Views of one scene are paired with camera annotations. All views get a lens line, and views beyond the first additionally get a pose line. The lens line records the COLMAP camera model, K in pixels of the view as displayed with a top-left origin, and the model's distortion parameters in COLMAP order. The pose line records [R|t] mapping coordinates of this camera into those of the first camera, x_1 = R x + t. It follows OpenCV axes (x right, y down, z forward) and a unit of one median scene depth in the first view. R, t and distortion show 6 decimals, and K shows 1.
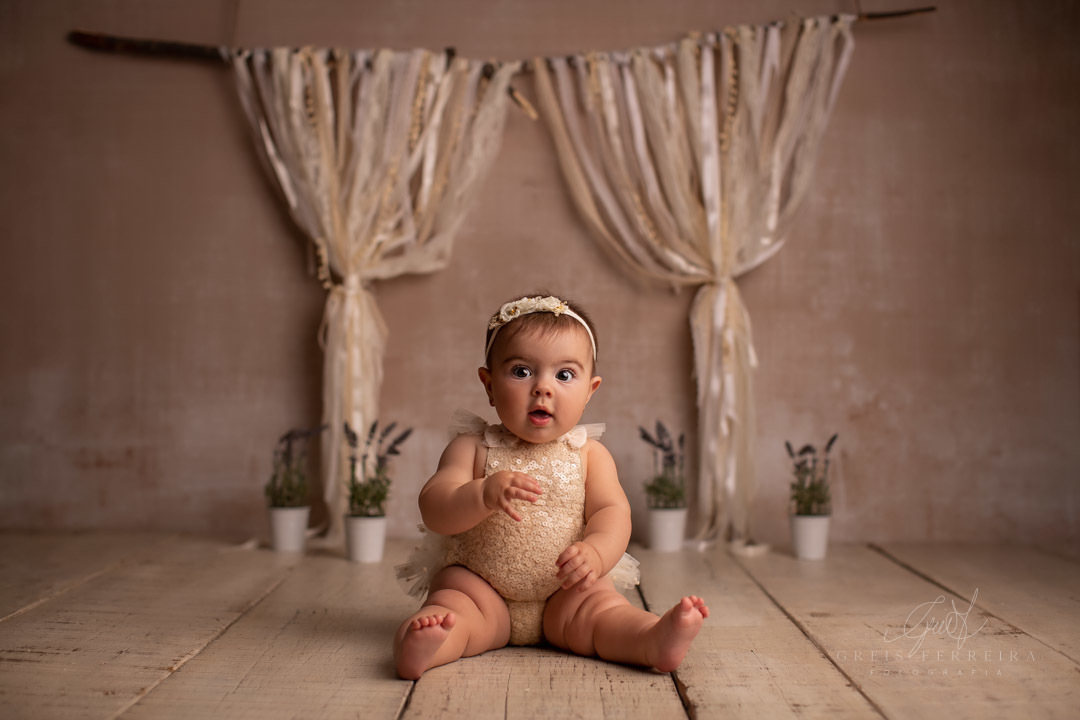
lens RADIAL K [[1561.5, 0, 541.9], [0, 1561.5, 414.6], [0, 0, 1]] dist [-0.031583, -0.029936]
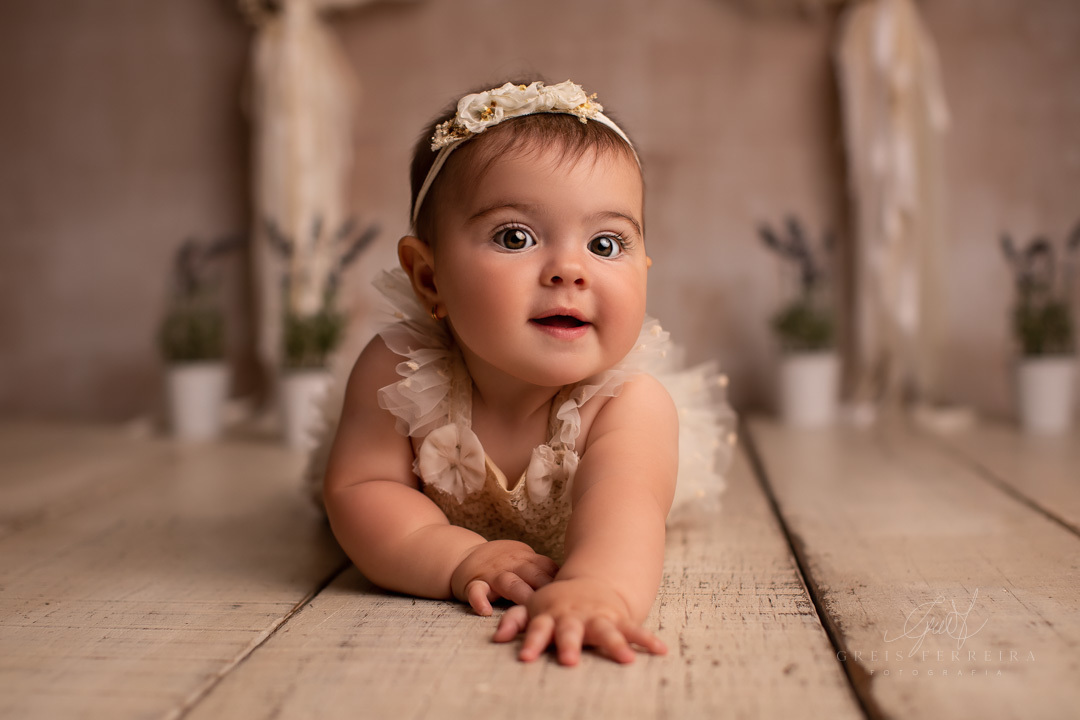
lens RADIAL K [[1564.2, 0, 540.0], [0, 1564.2, 360.0], [0, 0, 1]] dist [-0.023943, -0.065620]
pose [[0.996232, -0.024332, -0.083246, 0.026553], [0.024814, 0.999681, 0.004763, 0.055872], [0.083104, -0.006810, 0.996518, 0.372715]]
